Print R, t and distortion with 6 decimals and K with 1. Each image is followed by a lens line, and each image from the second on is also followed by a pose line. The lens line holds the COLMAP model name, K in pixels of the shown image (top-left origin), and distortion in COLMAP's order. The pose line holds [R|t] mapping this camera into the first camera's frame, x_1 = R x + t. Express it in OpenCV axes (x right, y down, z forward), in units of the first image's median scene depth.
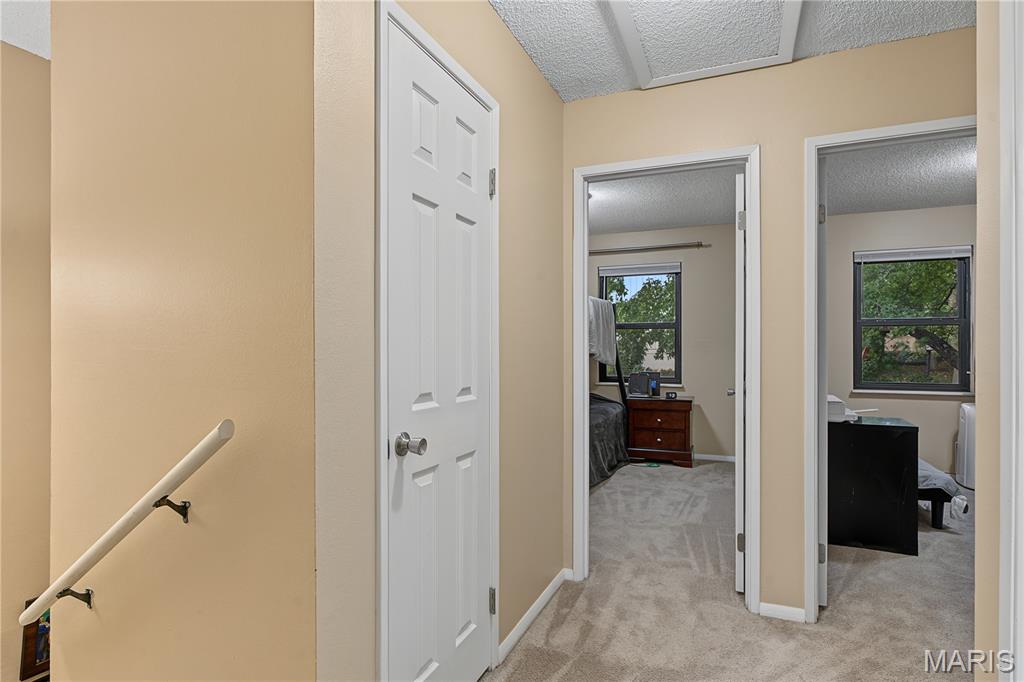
lens RADIAL K [[531.4, 0, 511.9], [0, 531.4, 343.3], [0, 0, 1]] dist [-0.001490, -0.000139]
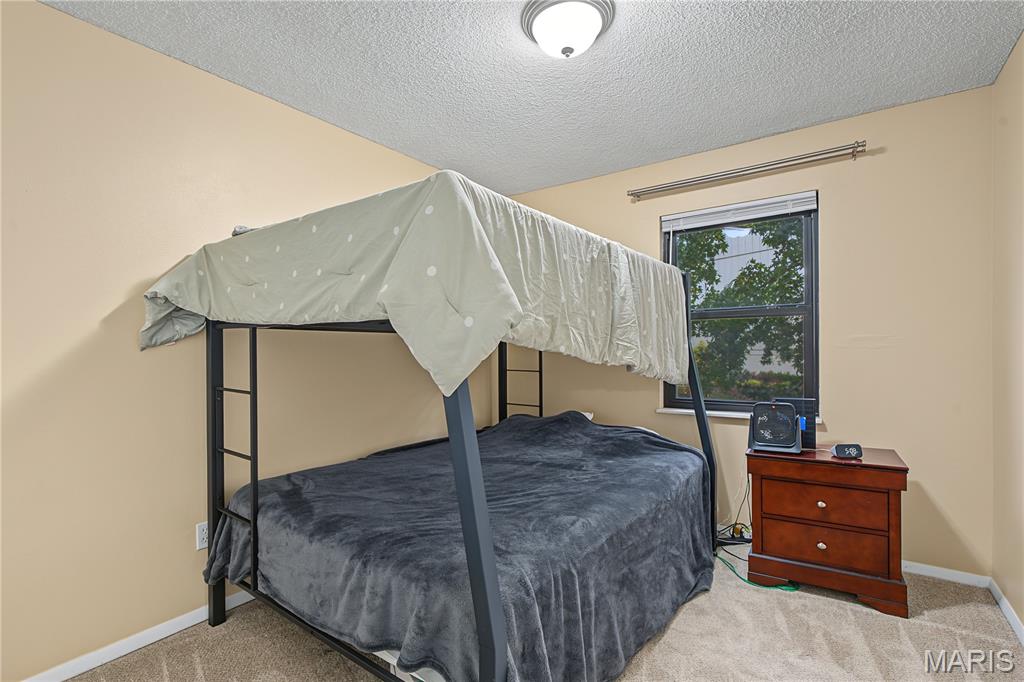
lens RADIAL K [[472.9, 0, 513.6], [0, 472.9, 345.5], [0, 0, 1]] dist [0.001287, 0.000169]
pose [[0.978504, -0.008453, -0.206054, 0.108884], [0.008400, 0.999964, -0.001133, 0.001451], [0.206057, -0.000622, 0.978540, 0.439909]]
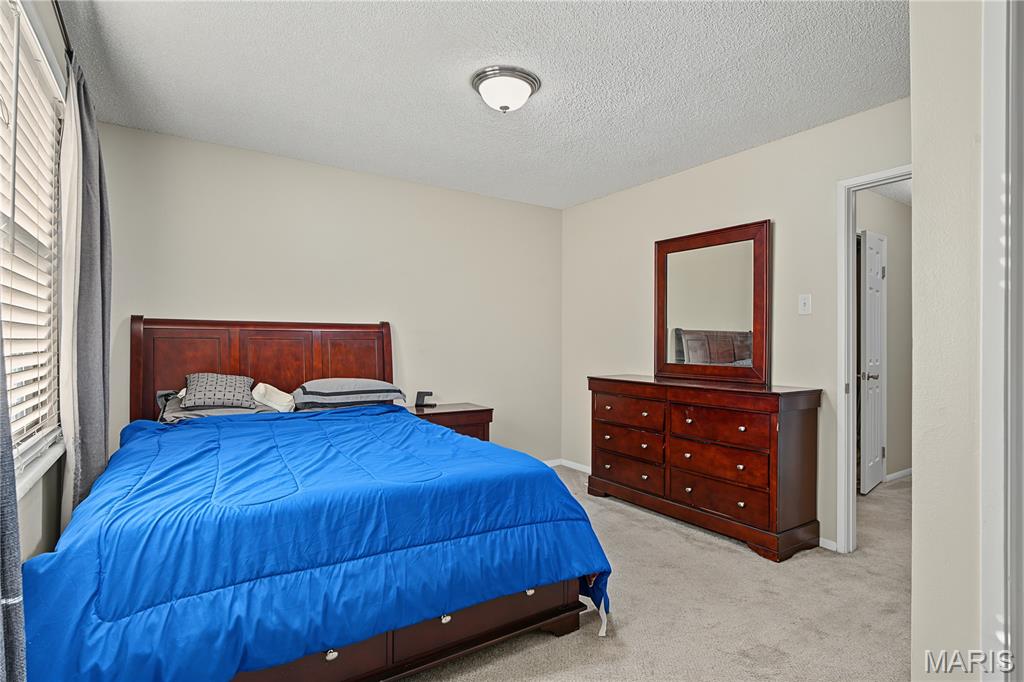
lens RADIAL K [[531.4, 0, 512.4], [0, 531.4, 341.4], [0, 0, 1]] dist [-0.001490, -0.000139]
pose [[0.831465, 0.001678, -0.555574, -0.050245], [-0.001059, 0.999998, 0.001436, -0.000965], [0.555576, -0.000606, 0.831466, -0.956674]]
